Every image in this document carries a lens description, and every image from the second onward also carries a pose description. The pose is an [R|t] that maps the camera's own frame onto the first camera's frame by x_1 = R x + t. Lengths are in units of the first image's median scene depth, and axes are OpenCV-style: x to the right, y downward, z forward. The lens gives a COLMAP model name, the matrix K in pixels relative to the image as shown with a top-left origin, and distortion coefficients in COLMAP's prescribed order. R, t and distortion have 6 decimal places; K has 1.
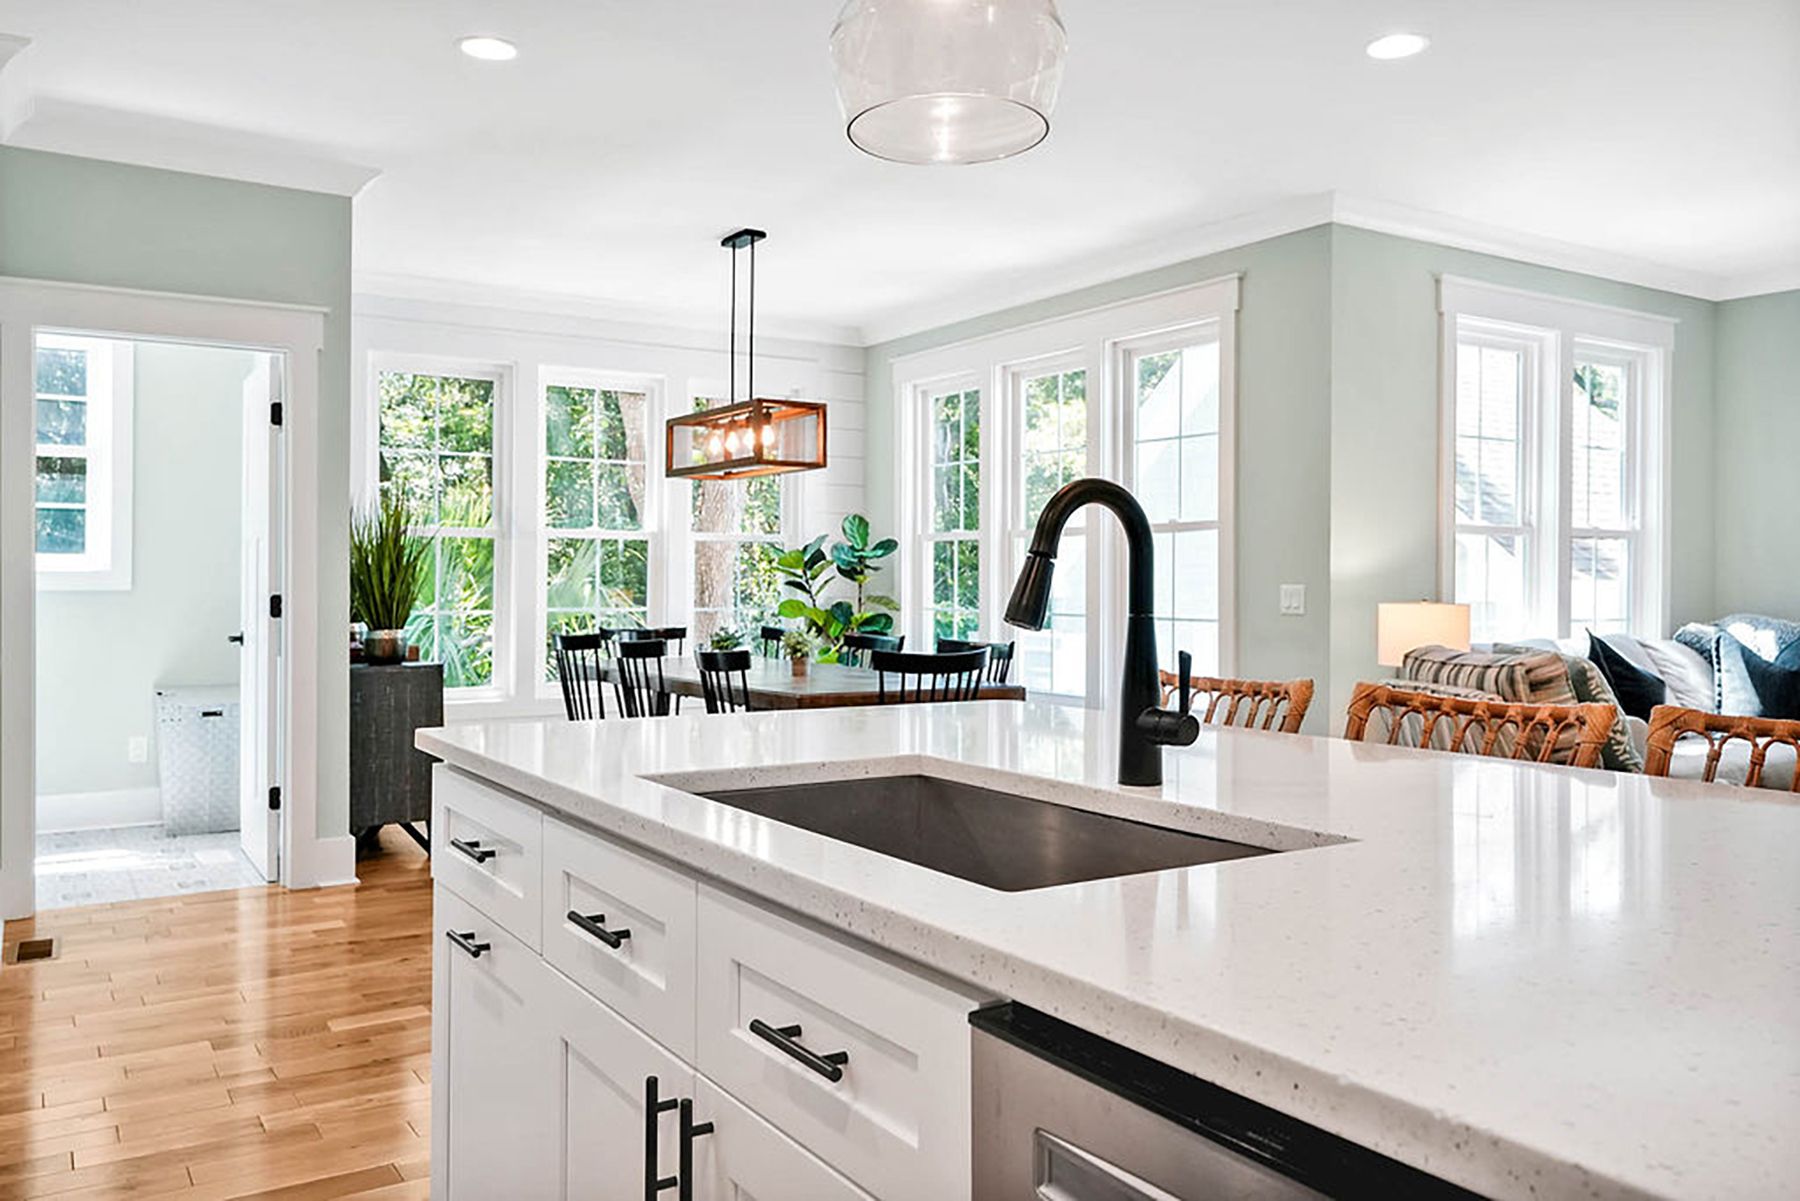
lens RADIAL K [[1374.0, 0, 903.1], [0, 1374.0, 583.8], [0, 0, 1]] dist [0.000854, -0.000006]
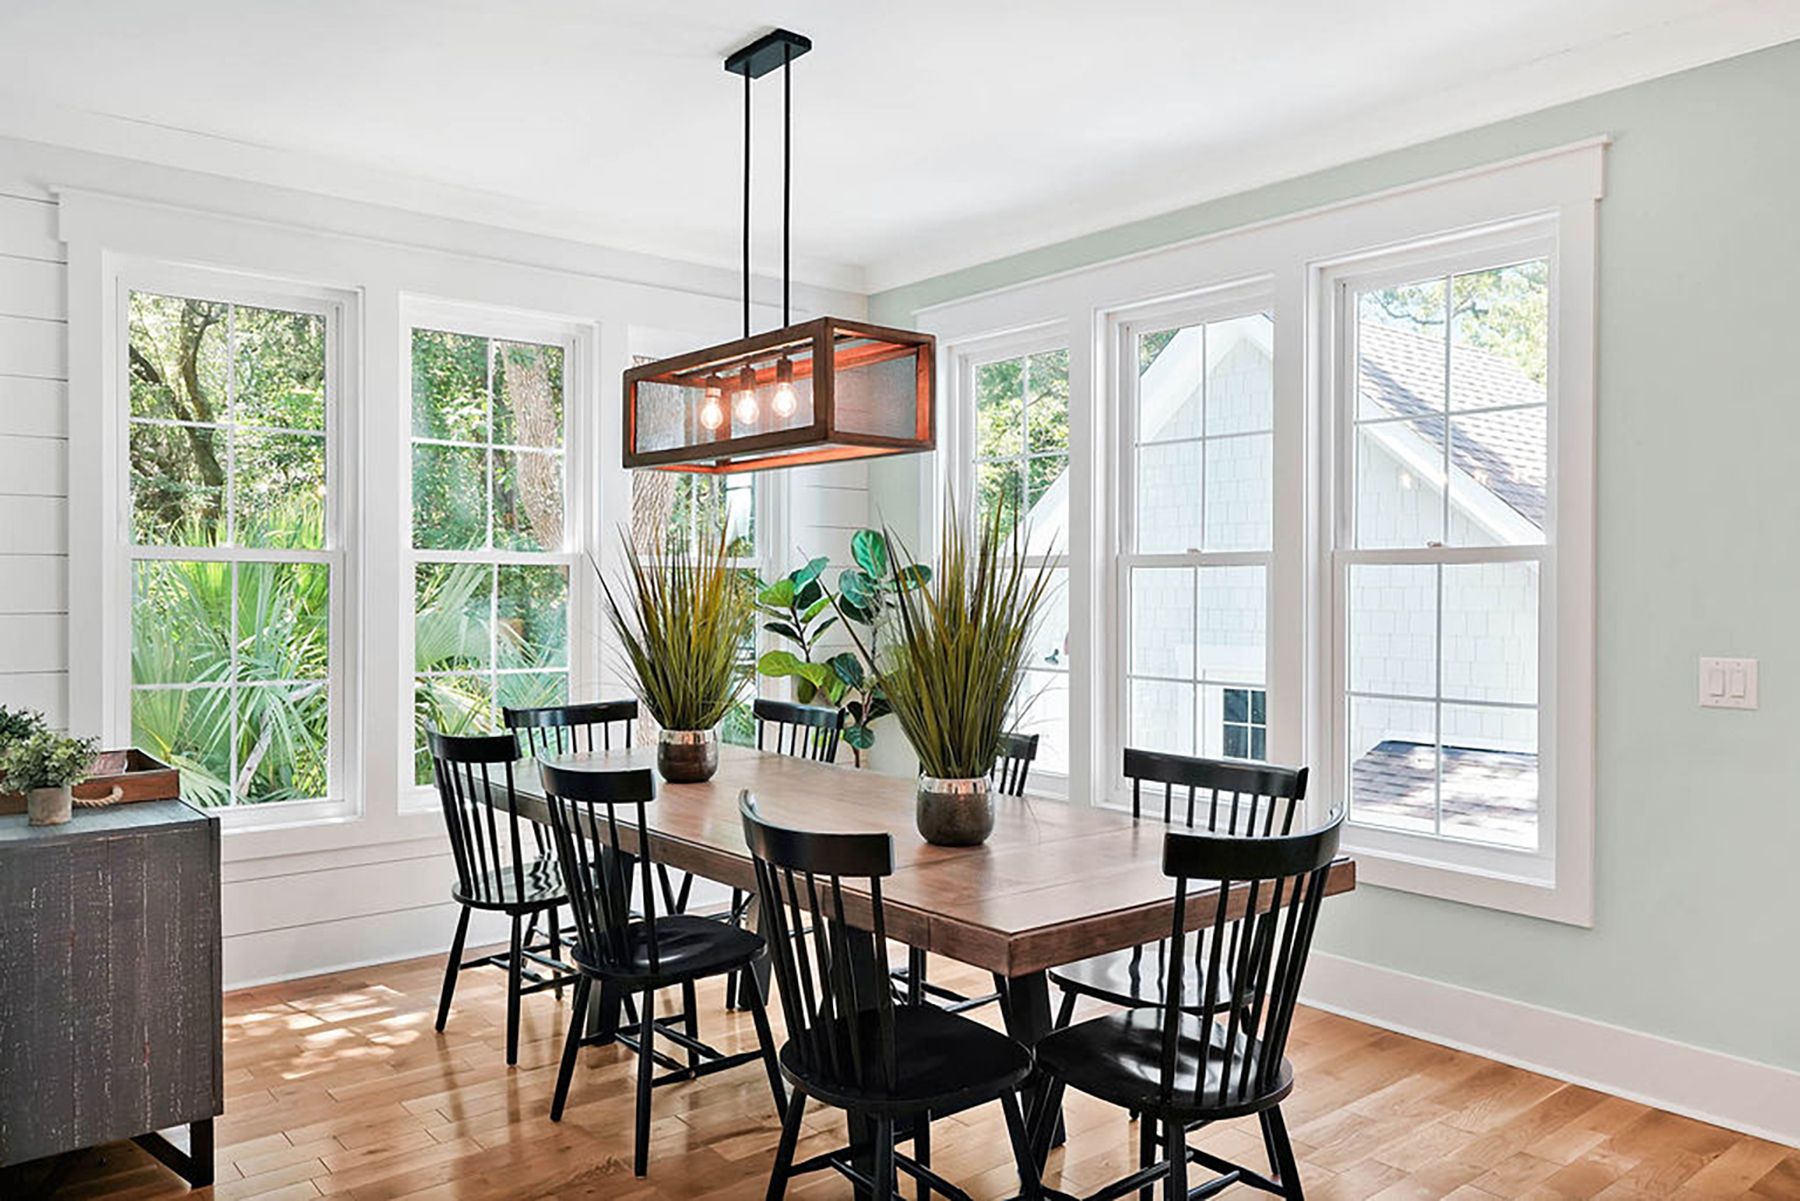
lens RADIAL K [[1281.6, 0, 896.9], [0, 1281.6, 612.8], [0, 0, 1]] dist [-0.002790, -0.000842]
pose [[0.993272, -0.002080, 0.115787, -0.118173], [-0.000083, 0.999826, 0.018677, -0.024729], [-0.115805, -0.018561, 0.993099, 0.428568]]
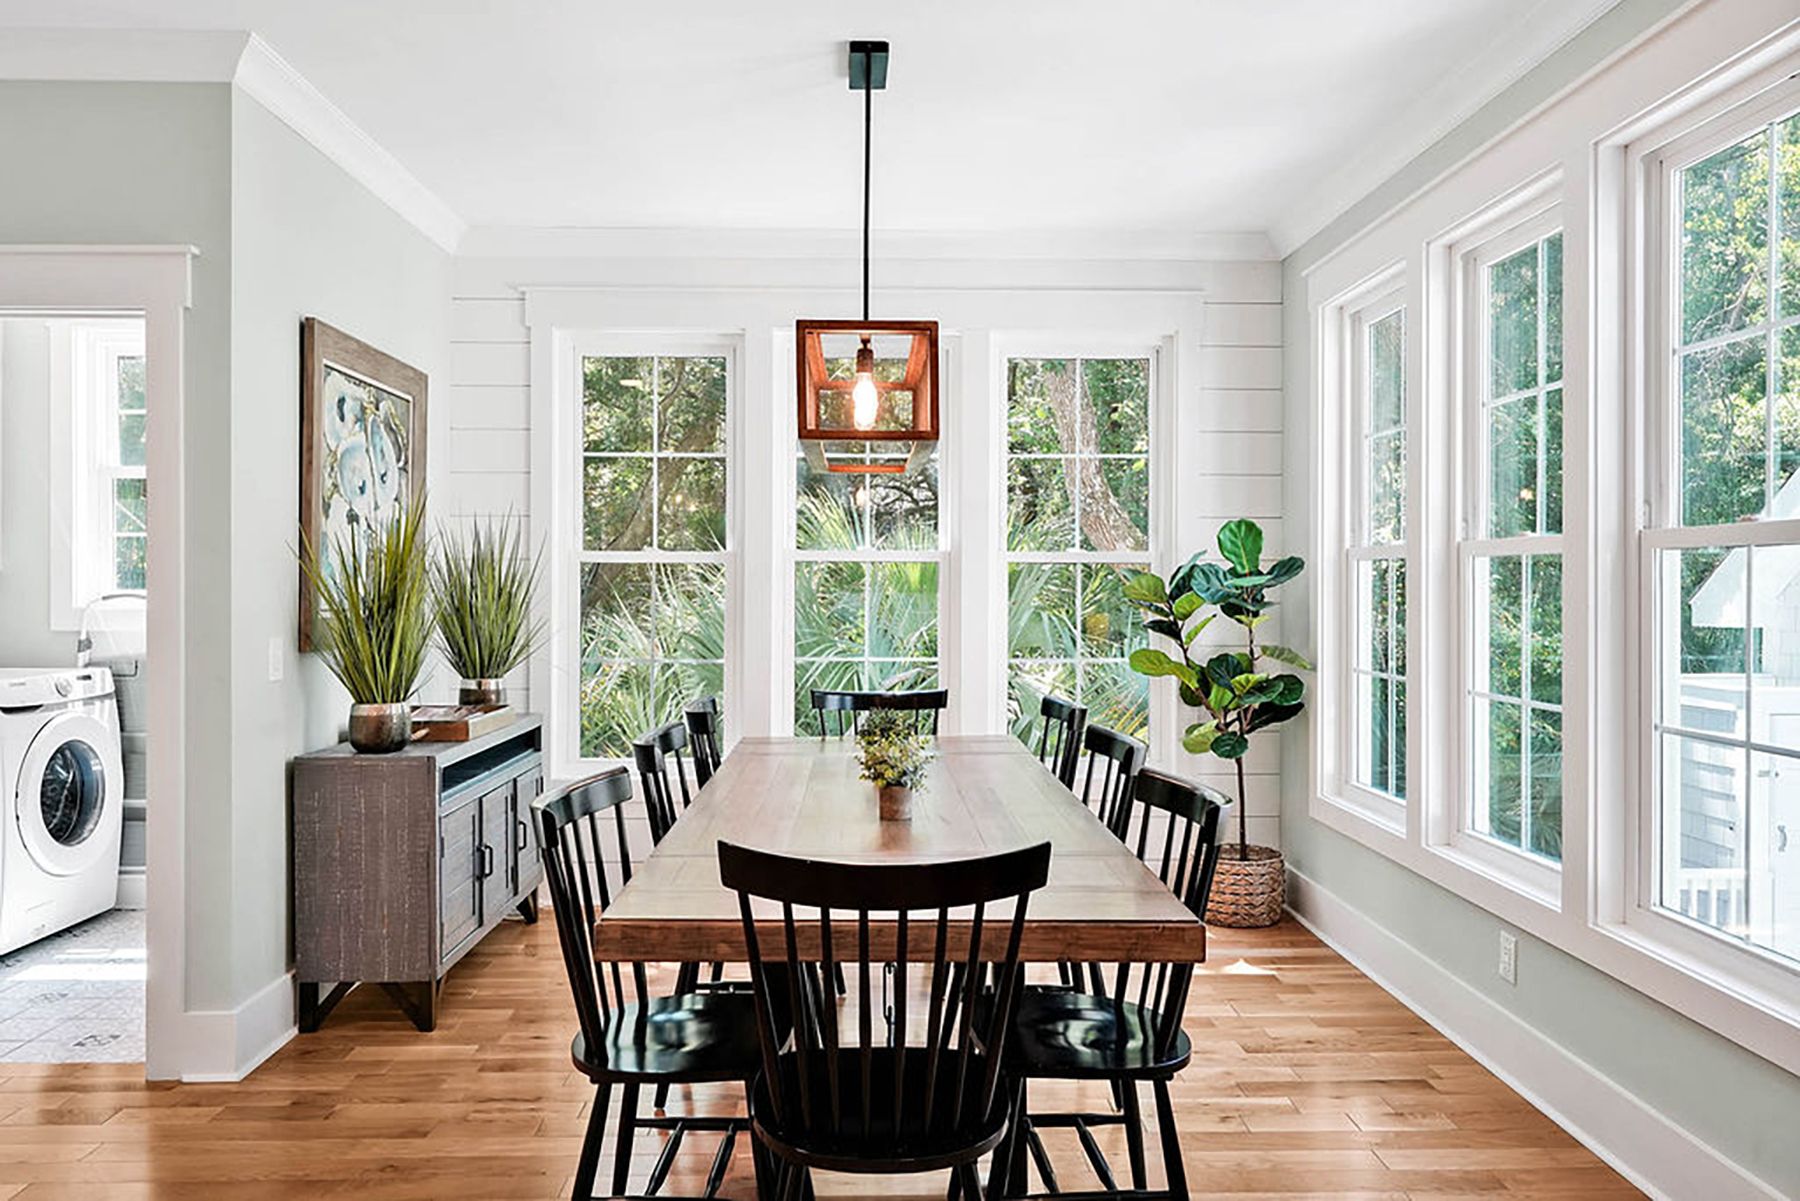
lens RADIAL K [[1281.6, 0, 904.1], [0, 1281.6, 599.0], [0, 0, 1]] dist [-0.002790, -0.000842]
pose [[0.851930, 0.004769, -0.523634, 0.177303], [0.000110, 0.999957, 0.009285, -0.023136], [0.523656, -0.007968, 0.851893, 0.503279]]
